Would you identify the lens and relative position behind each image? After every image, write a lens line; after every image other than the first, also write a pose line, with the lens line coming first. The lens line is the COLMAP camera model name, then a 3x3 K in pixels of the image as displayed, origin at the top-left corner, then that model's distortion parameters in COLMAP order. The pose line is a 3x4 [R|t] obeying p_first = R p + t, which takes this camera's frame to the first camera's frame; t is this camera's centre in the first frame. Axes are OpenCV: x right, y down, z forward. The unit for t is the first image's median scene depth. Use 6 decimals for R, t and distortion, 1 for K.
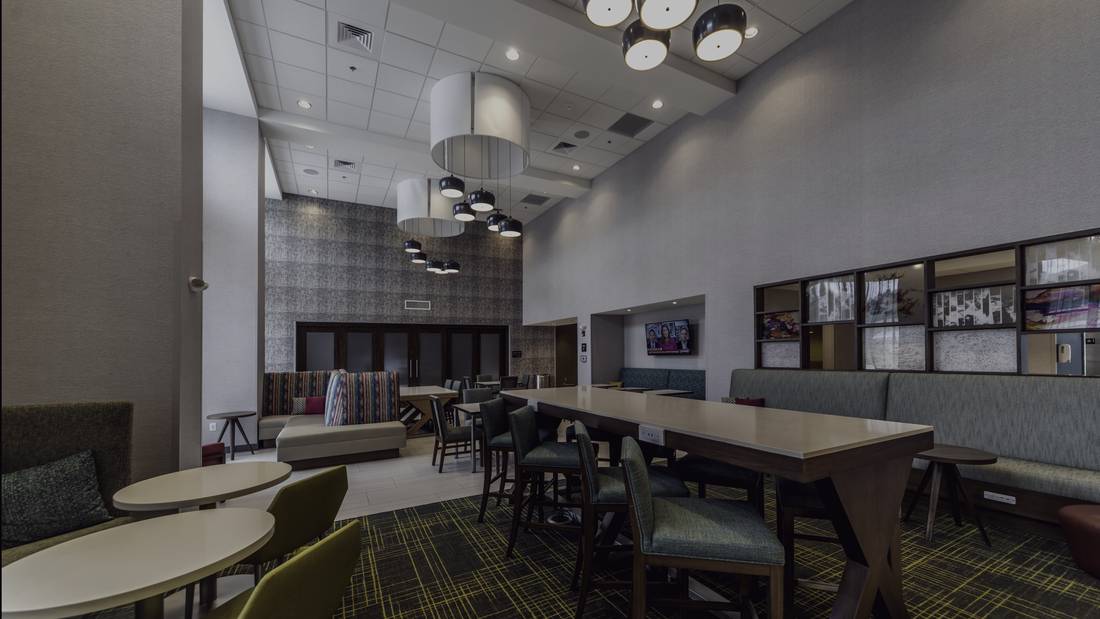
lens RADIAL K [[416.6, 0, 551.6], [0, 416.6, 348.7], [0, 0, 1]] dist [0.001322, 0.000094]
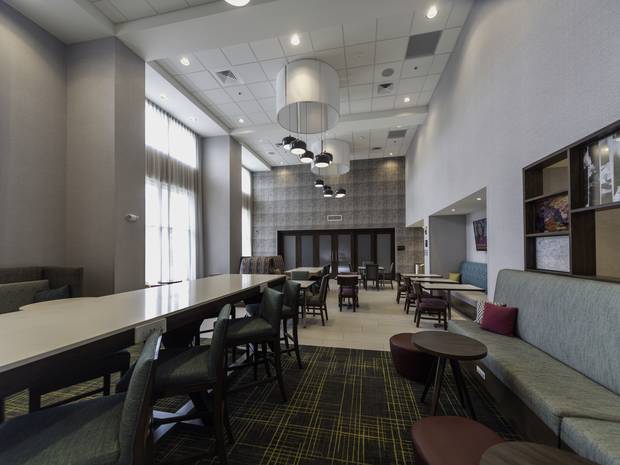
lens RADIAL K [[250.1, 0, 311.0], [0, 250.1, 243.8], [0, 0, 1]] dist [-0.000091, -0.000049]
pose [[0.769135, -0.004665, -0.639069, 0.272455], [0.005224, 0.999986, -0.001011, -0.002479], [0.639065, -0.002561, 0.769149, 0.204845]]
